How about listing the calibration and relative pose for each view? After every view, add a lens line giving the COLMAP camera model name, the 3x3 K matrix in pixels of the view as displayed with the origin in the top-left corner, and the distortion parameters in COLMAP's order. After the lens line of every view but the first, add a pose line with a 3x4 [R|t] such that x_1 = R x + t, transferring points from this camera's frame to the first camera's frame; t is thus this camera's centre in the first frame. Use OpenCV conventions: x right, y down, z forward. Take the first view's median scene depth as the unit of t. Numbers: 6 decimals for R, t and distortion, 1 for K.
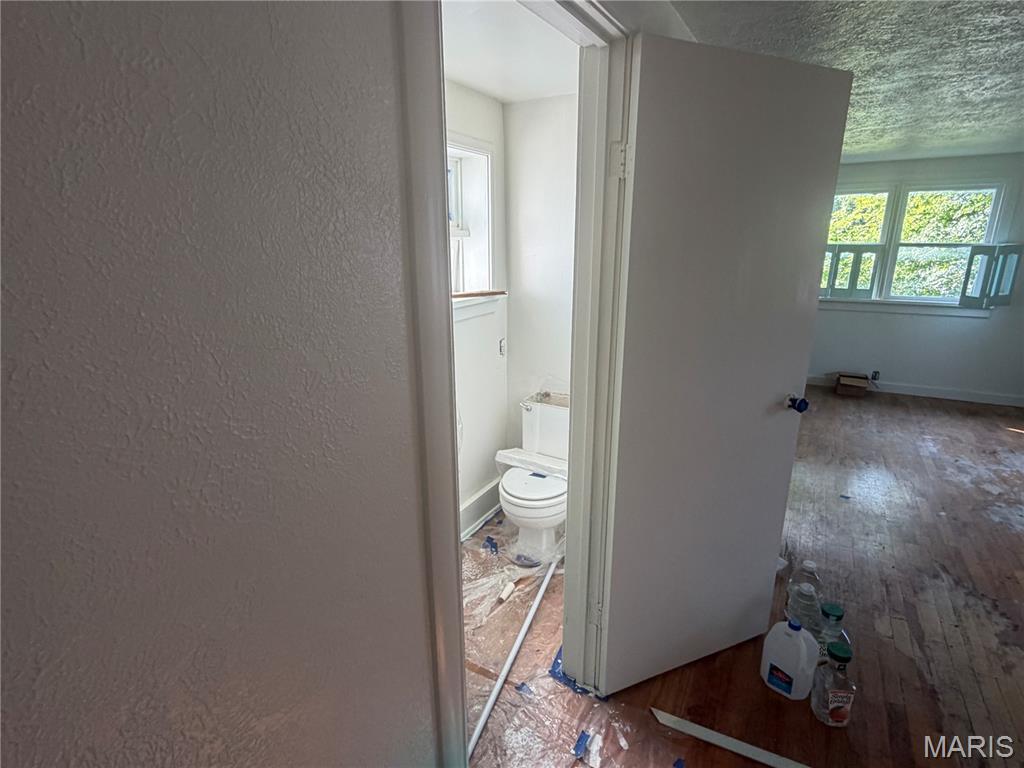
lens RADIAL K [[516.6, 0, 508.3], [0, 516.6, 383.5], [0, 0, 1]] dist [-0.001813, -0.001348]
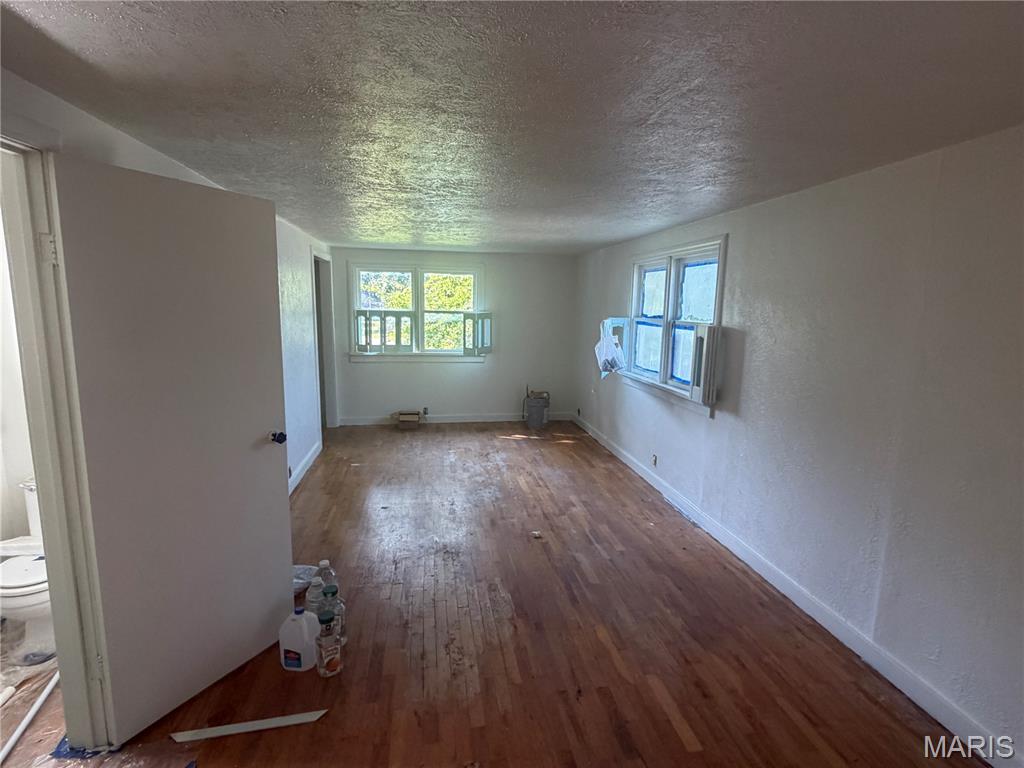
lens RADIAL K [[516.6, 0, 514.1], [0, 516.6, 382.1], [0, 0, 1]] dist [-0.001813, -0.001348]
pose [[0.764232, -0.074619, 0.640610, 0.087409], [0.145988, 0.987518, -0.059132, 0.030158], [-0.628201, 0.138712, 0.765586, -0.178365]]
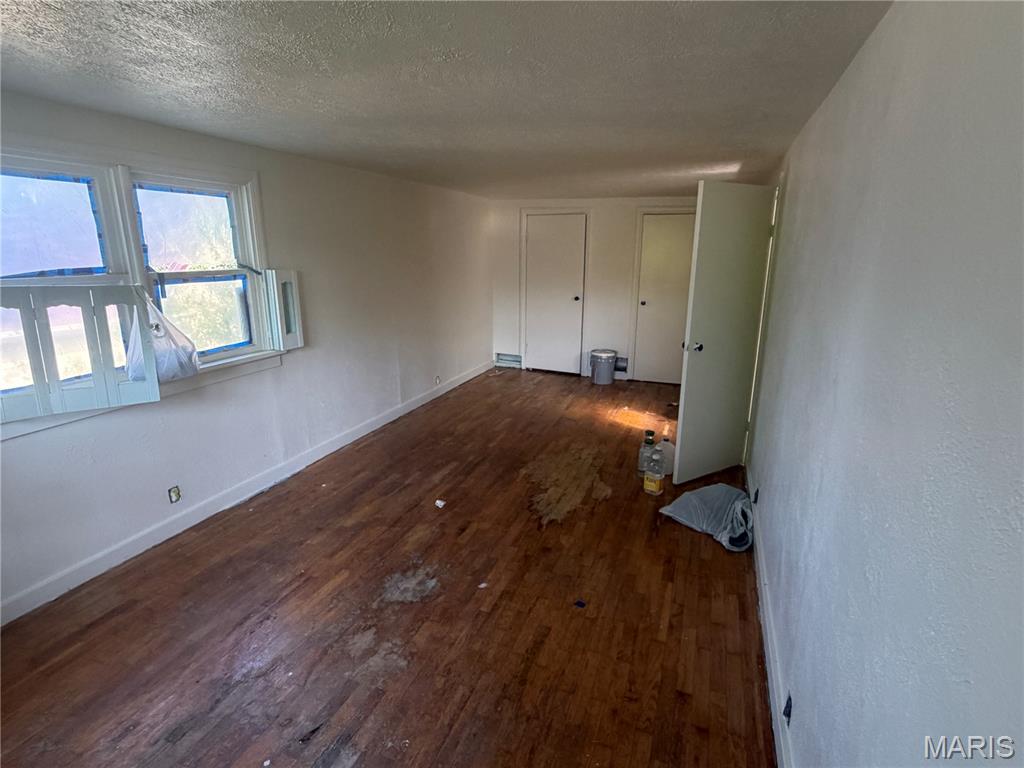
lens RADIAL K [[516.6, 0, 512.1], [0, 516.6, 381.3], [0, 0, 1]] dist [-0.001813, -0.001348]
pose [[-0.986396, 0.049226, -0.156845, 0.702294], [-0.035703, 0.867186, 0.496704, -0.361724], [0.160465, 0.495546, -0.853630, 1.209026]]
